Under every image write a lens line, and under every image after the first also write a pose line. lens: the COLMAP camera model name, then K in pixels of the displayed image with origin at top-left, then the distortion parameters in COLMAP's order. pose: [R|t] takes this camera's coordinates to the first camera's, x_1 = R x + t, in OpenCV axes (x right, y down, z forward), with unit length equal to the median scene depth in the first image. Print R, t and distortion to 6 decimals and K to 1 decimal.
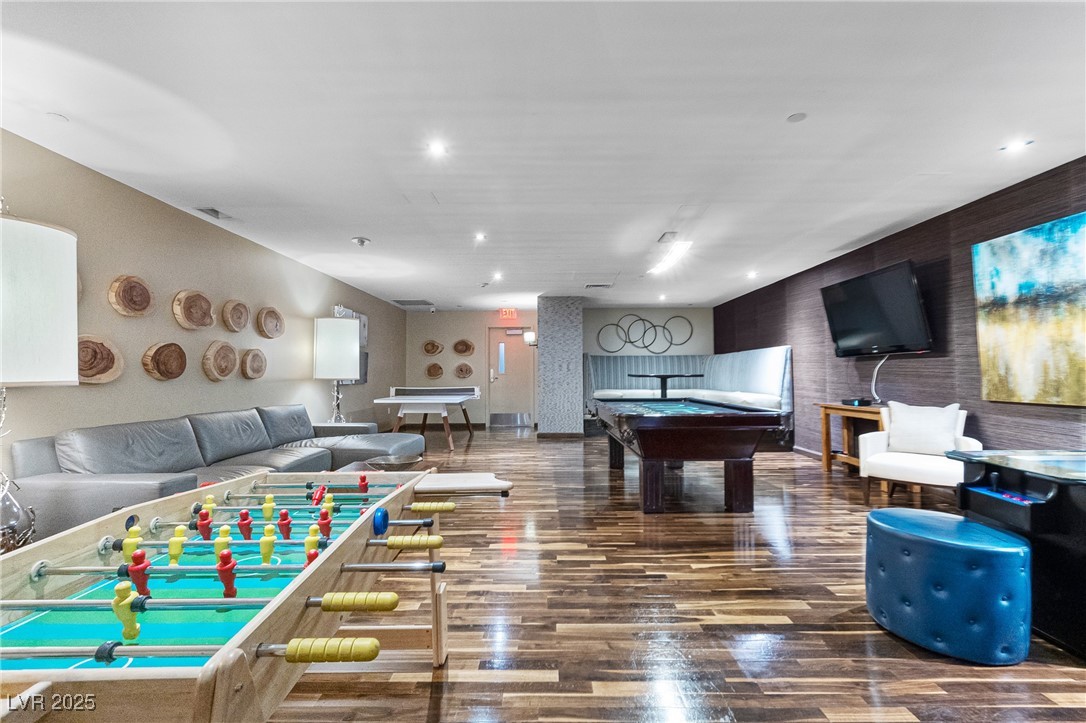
lens RADIAL K [[466.1, 0, 544.4], [0, 466.1, 366.2], [0, 0, 1]] dist [0.001251, 0.000134]
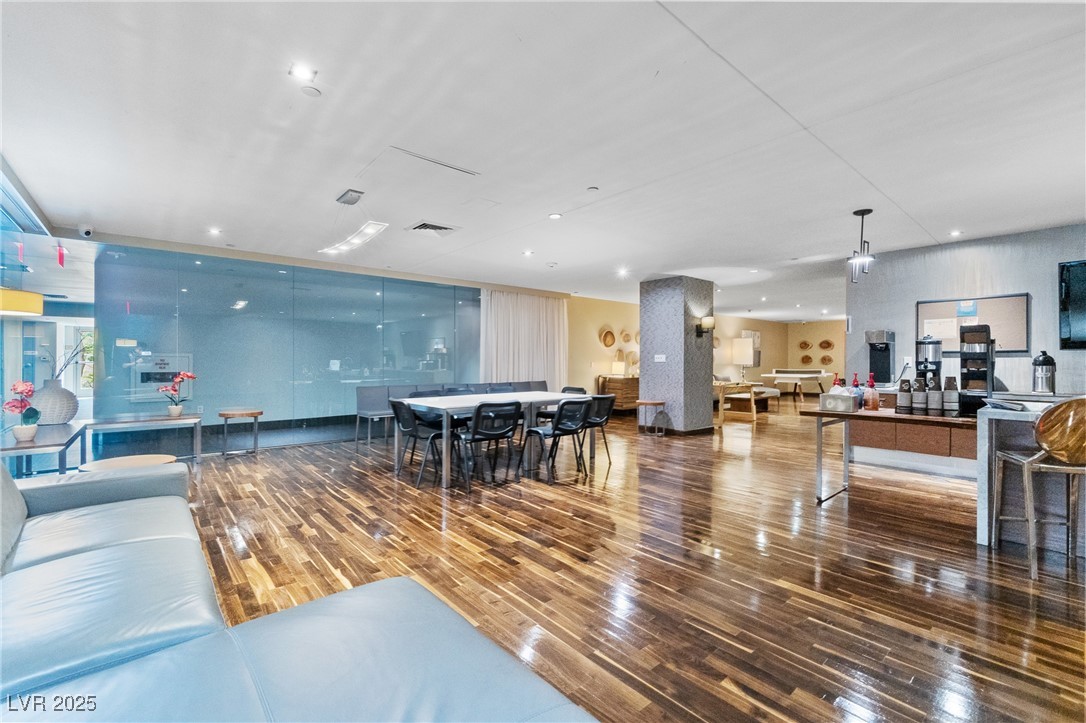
lens RADIAL K [[466.1, 0, 541.7], [0, 466.1, 359.3], [0, 0, 1]] dist [0.001251, 0.000134]
pose [[0.650340, 0.003618, -0.759635, 0.477177], [0.011484, 0.999828, 0.014594, -0.030995], [0.759557, -0.018215, 0.650186, -0.903664]]
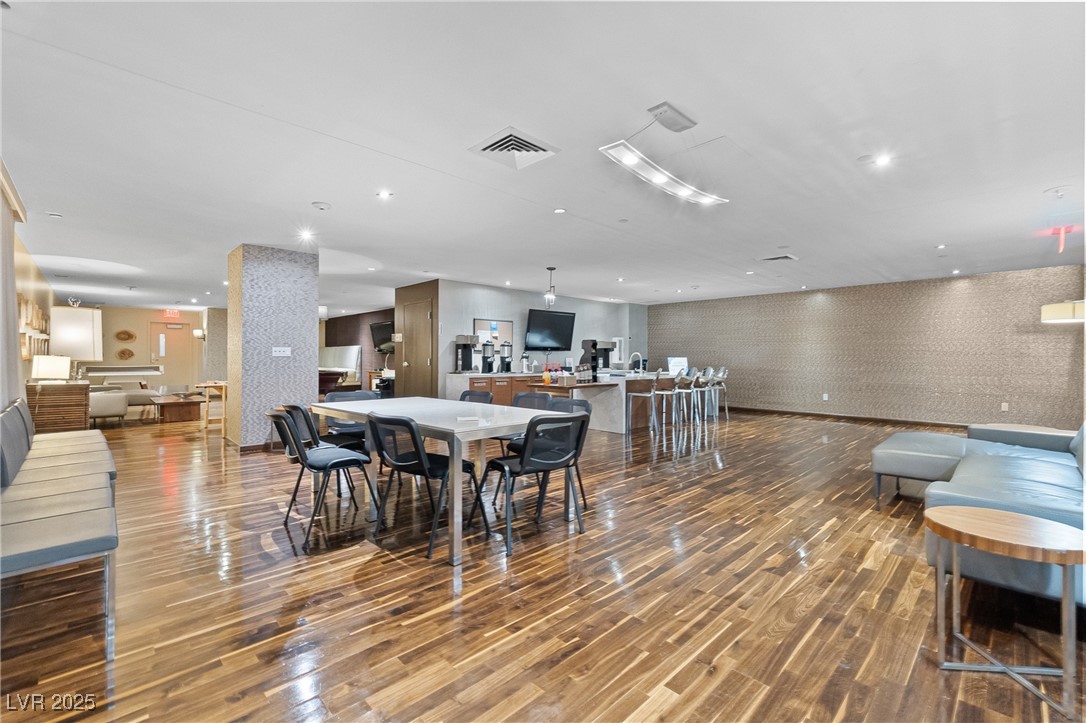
lens RADIAL K [[466.1, 0, 544.8], [0, 466.1, 359.9], [0, 0, 1]] dist [0.001251, 0.000134]
pose [[0.708004, 0.003908, 0.706197, -0.318800], [-0.021535, 0.999639, 0.016058, -0.024099], [-0.705880, -0.026577, 0.707833, -0.913441]]
